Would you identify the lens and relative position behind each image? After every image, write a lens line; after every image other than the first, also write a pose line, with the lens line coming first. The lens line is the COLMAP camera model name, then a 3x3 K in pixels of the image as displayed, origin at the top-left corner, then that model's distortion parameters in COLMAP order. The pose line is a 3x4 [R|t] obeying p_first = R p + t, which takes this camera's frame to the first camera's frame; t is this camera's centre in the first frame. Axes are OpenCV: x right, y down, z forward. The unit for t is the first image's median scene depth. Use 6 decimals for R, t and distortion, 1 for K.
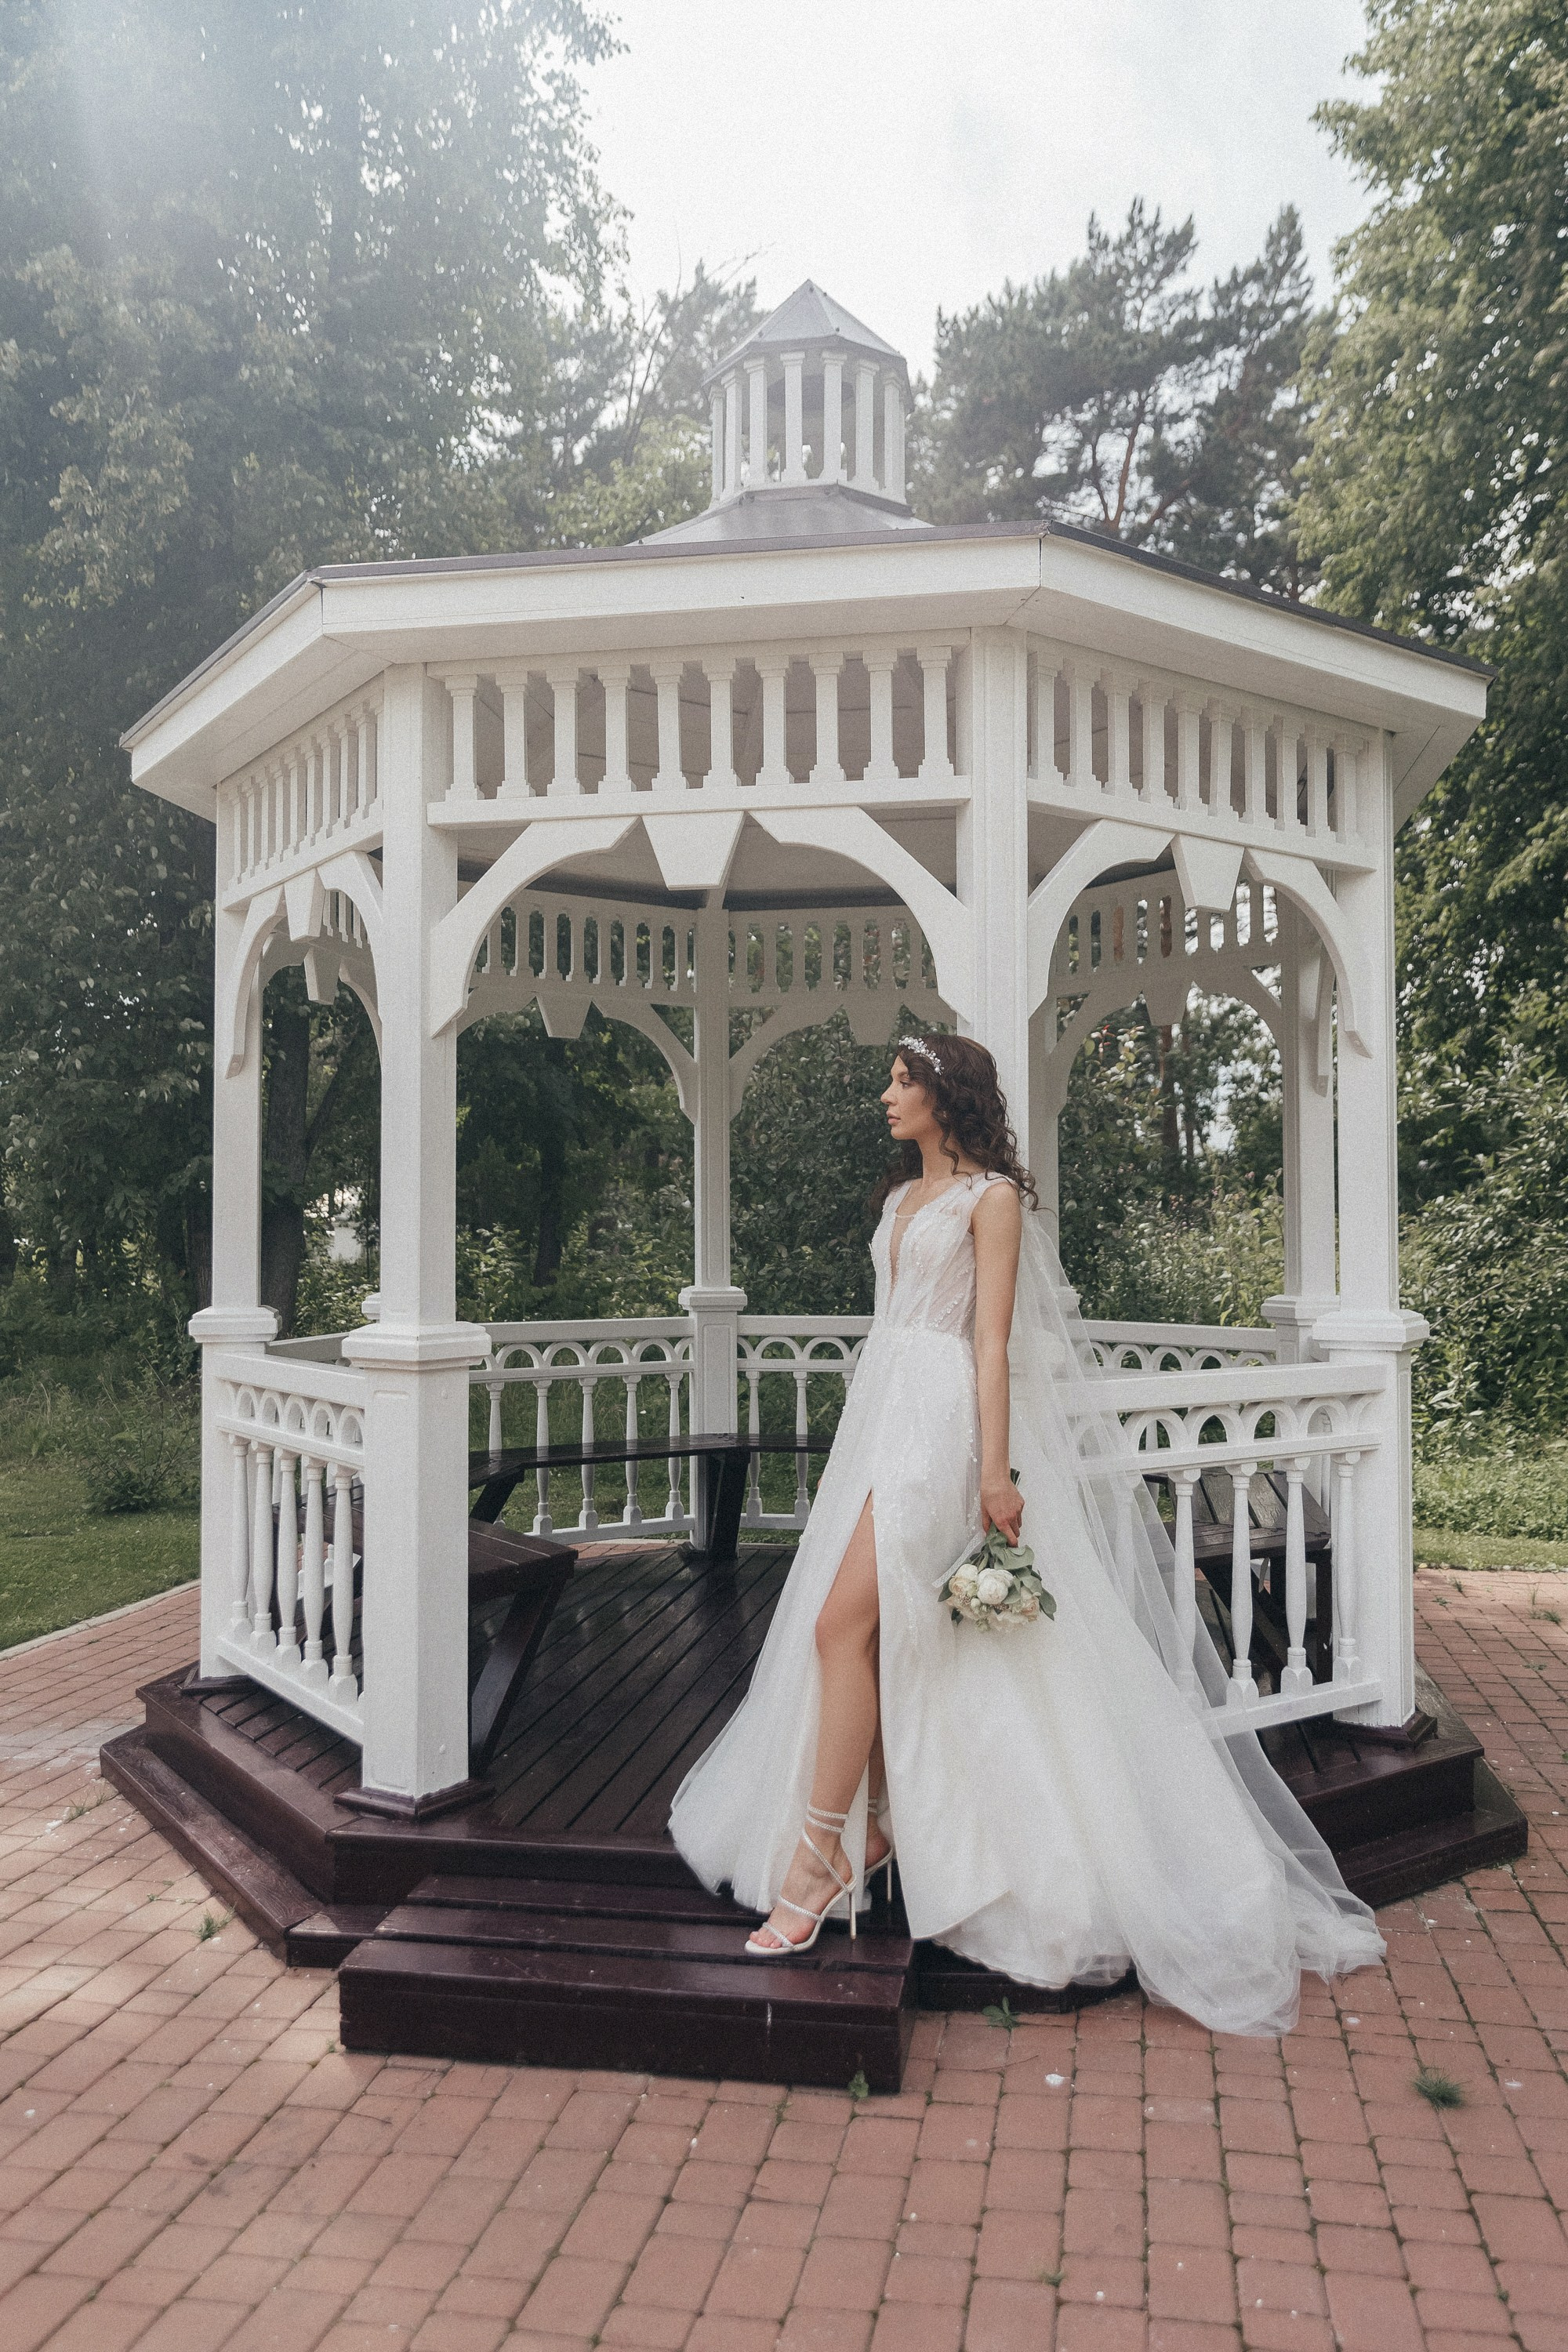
lens RADIAL K [[1808.3, 0, 784.6], [0, 1808.3, 1184.8], [0, 0, 1]] dist [0.006802, 0.012054]
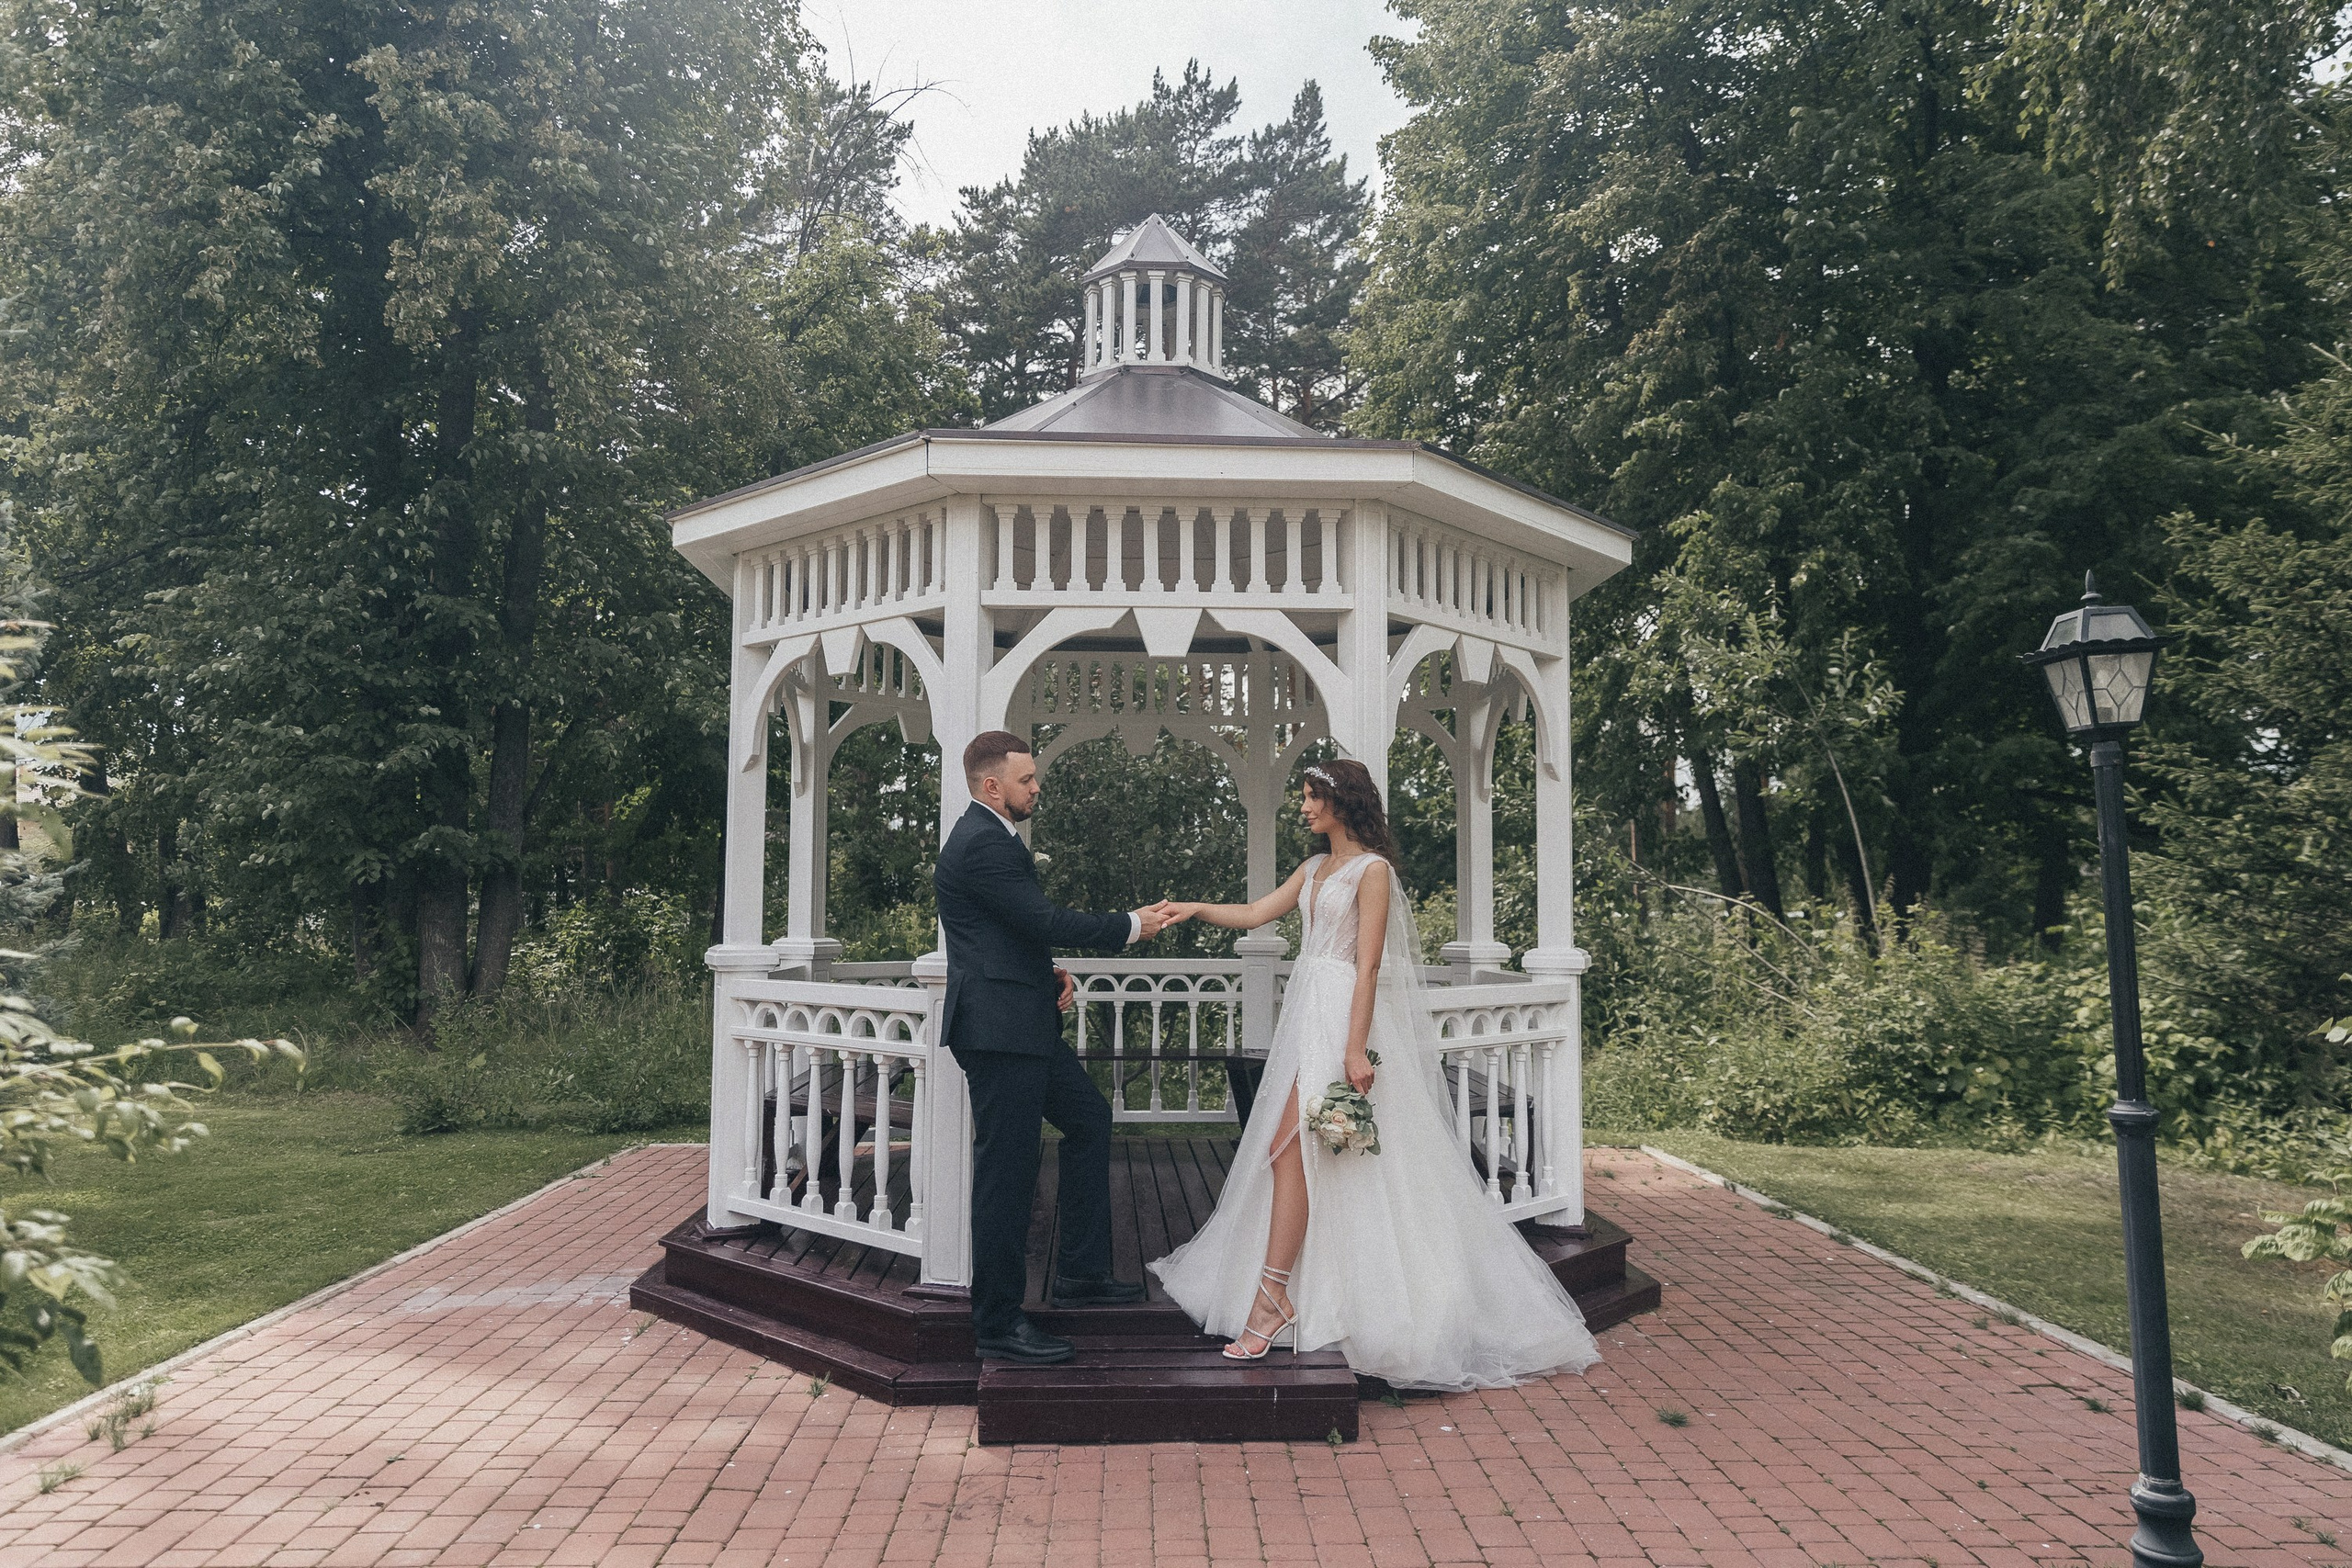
lens RADIAL K [[1582.8, 0, 1174.7], [0, 1582.8, 786.2], [0, 0, 1]] dist [0.027375, 0.004957]
pose [[0.976665, 0.024536, 0.213364, -0.311653], [-0.014664, 0.998753, -0.047730, 0.003367], [-0.214269, 0.043488, 0.975806, -0.259214]]
